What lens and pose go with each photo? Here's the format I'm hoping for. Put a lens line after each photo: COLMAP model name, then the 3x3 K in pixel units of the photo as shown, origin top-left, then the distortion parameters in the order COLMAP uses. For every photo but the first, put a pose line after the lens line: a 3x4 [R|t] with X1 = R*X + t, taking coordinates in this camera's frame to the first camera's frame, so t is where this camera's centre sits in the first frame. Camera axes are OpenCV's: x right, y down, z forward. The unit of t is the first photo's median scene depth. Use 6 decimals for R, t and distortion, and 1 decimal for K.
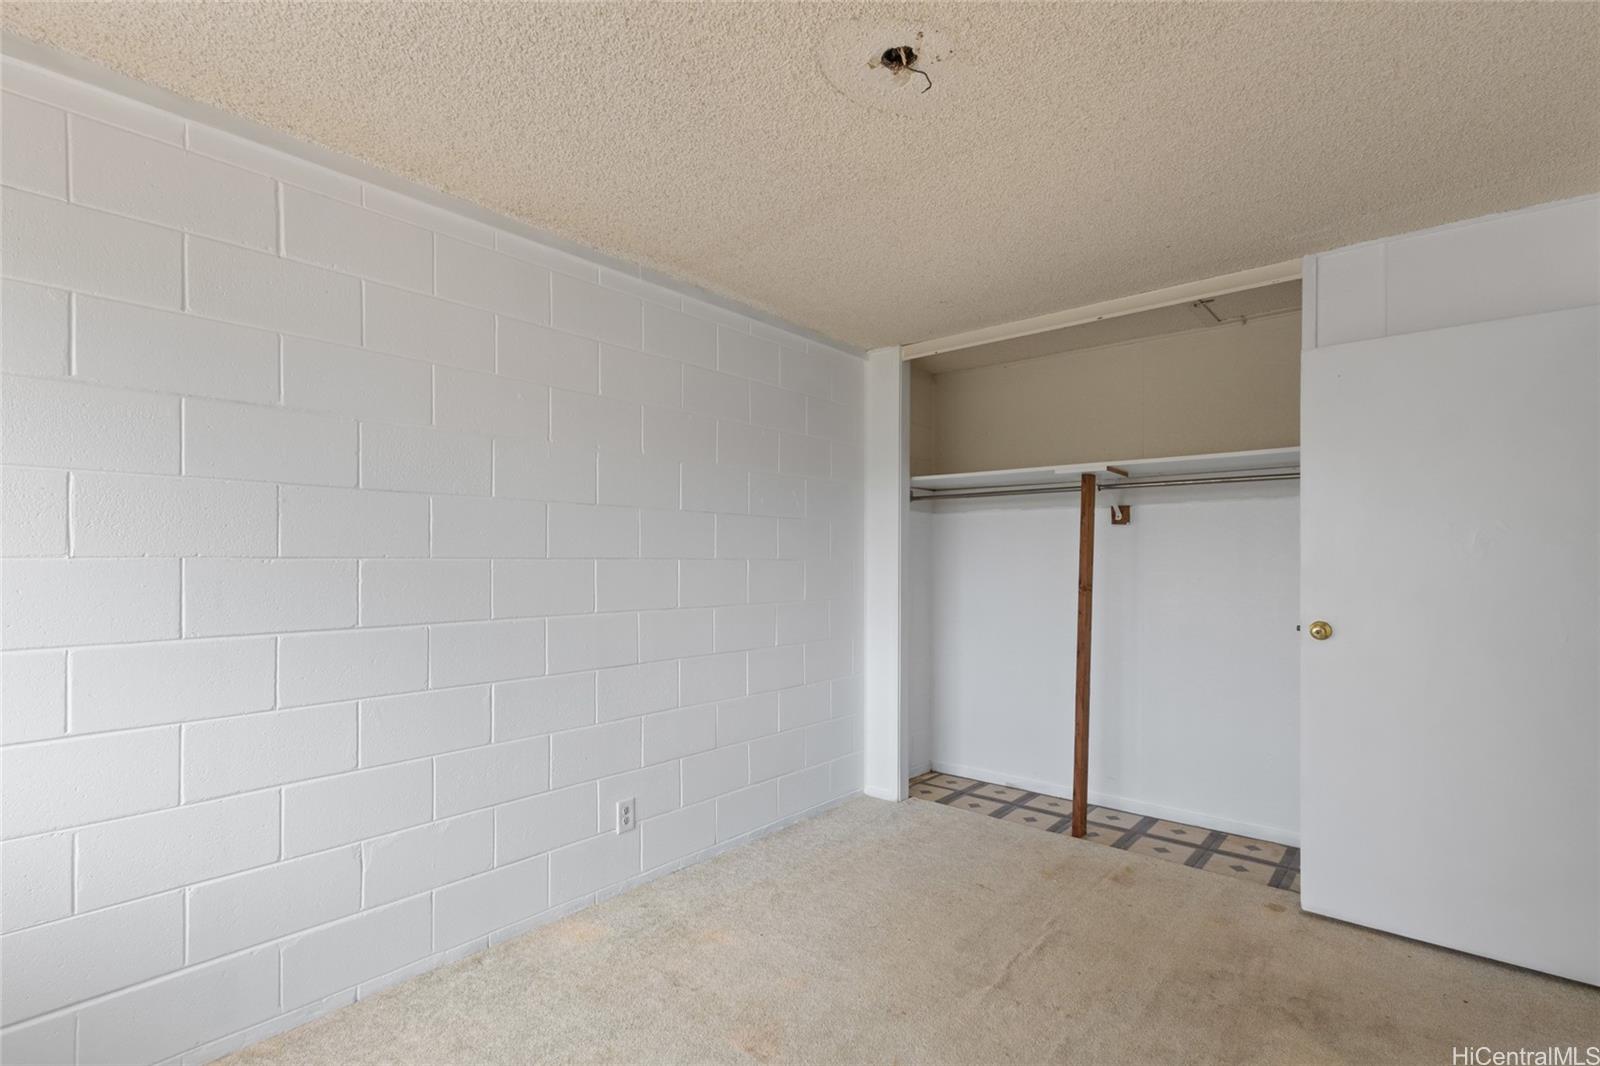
lens RADIAL K [[764.7, 0, 782.8], [0, 764.7, 557.7], [0, 0, 1]] dist [0.033303, -0.001416]
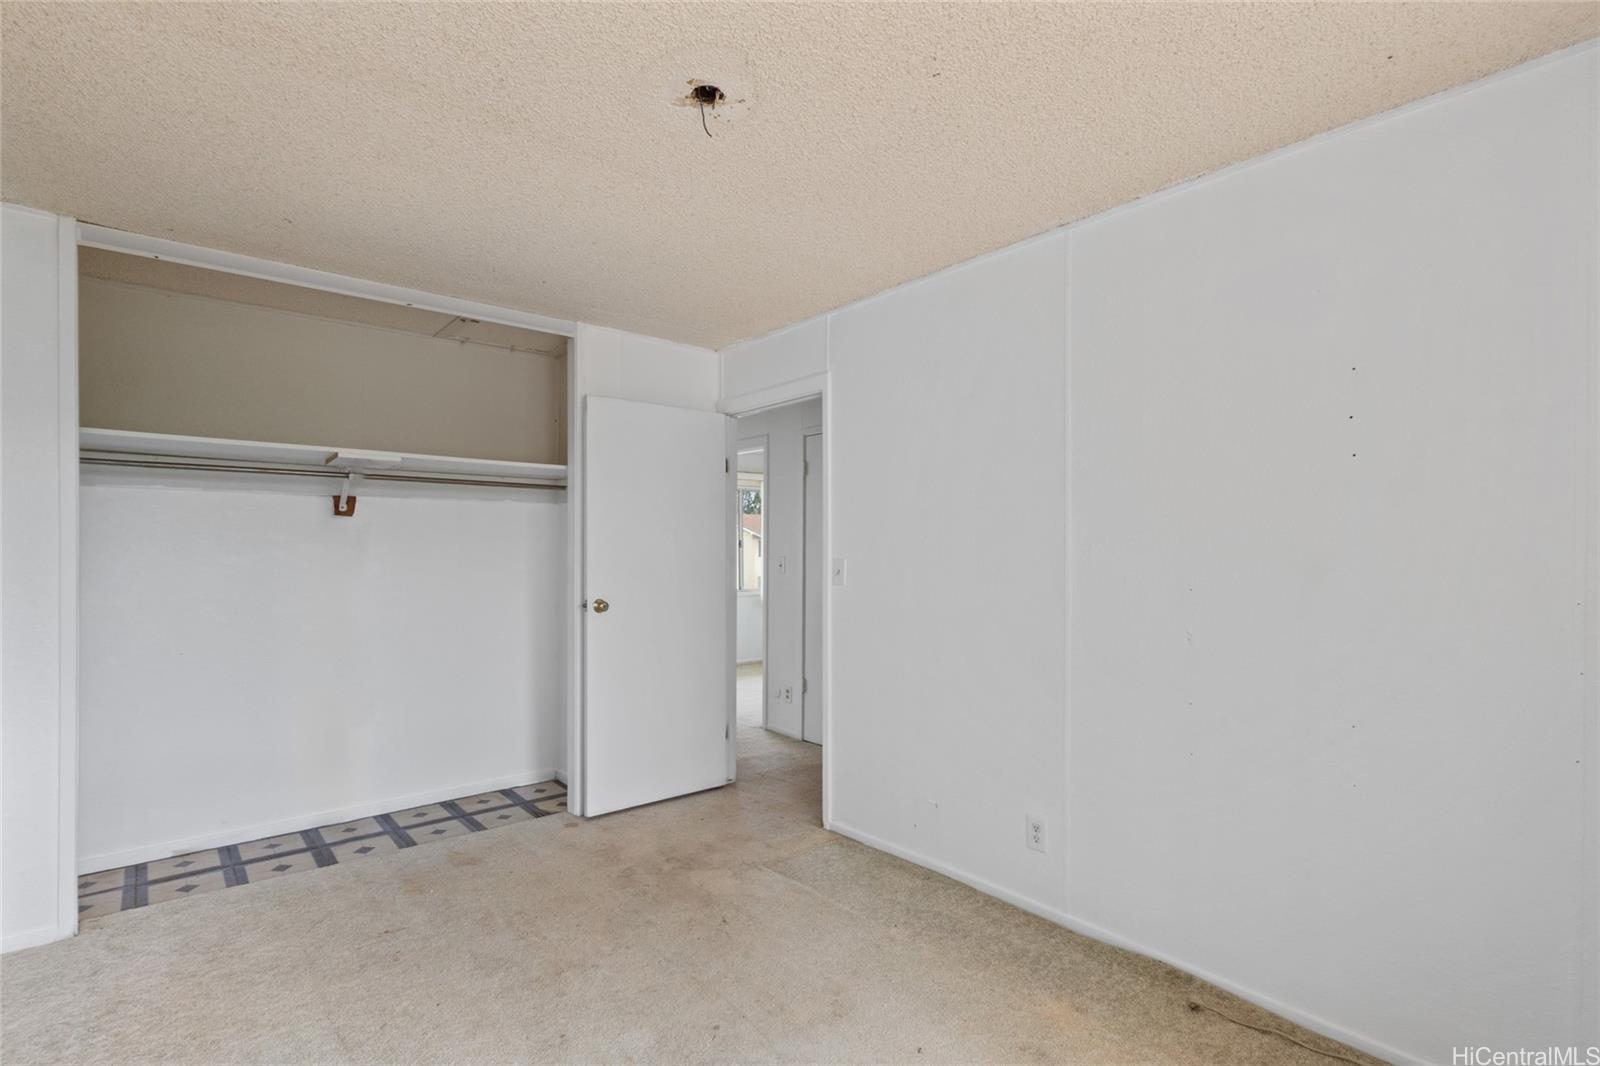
lens RADIAL K [[760.8, 0, 797.1], [0, 760.8, 548.6], [0, 0, 1]] dist [-0.016841, -0.000132]
pose [[0.140656, 0.001037, 0.990058, -0.448466], [0.001402, 0.999998, -0.001247, -0.002404], [-0.990057, 0.001563, 0.140655, 0.374858]]
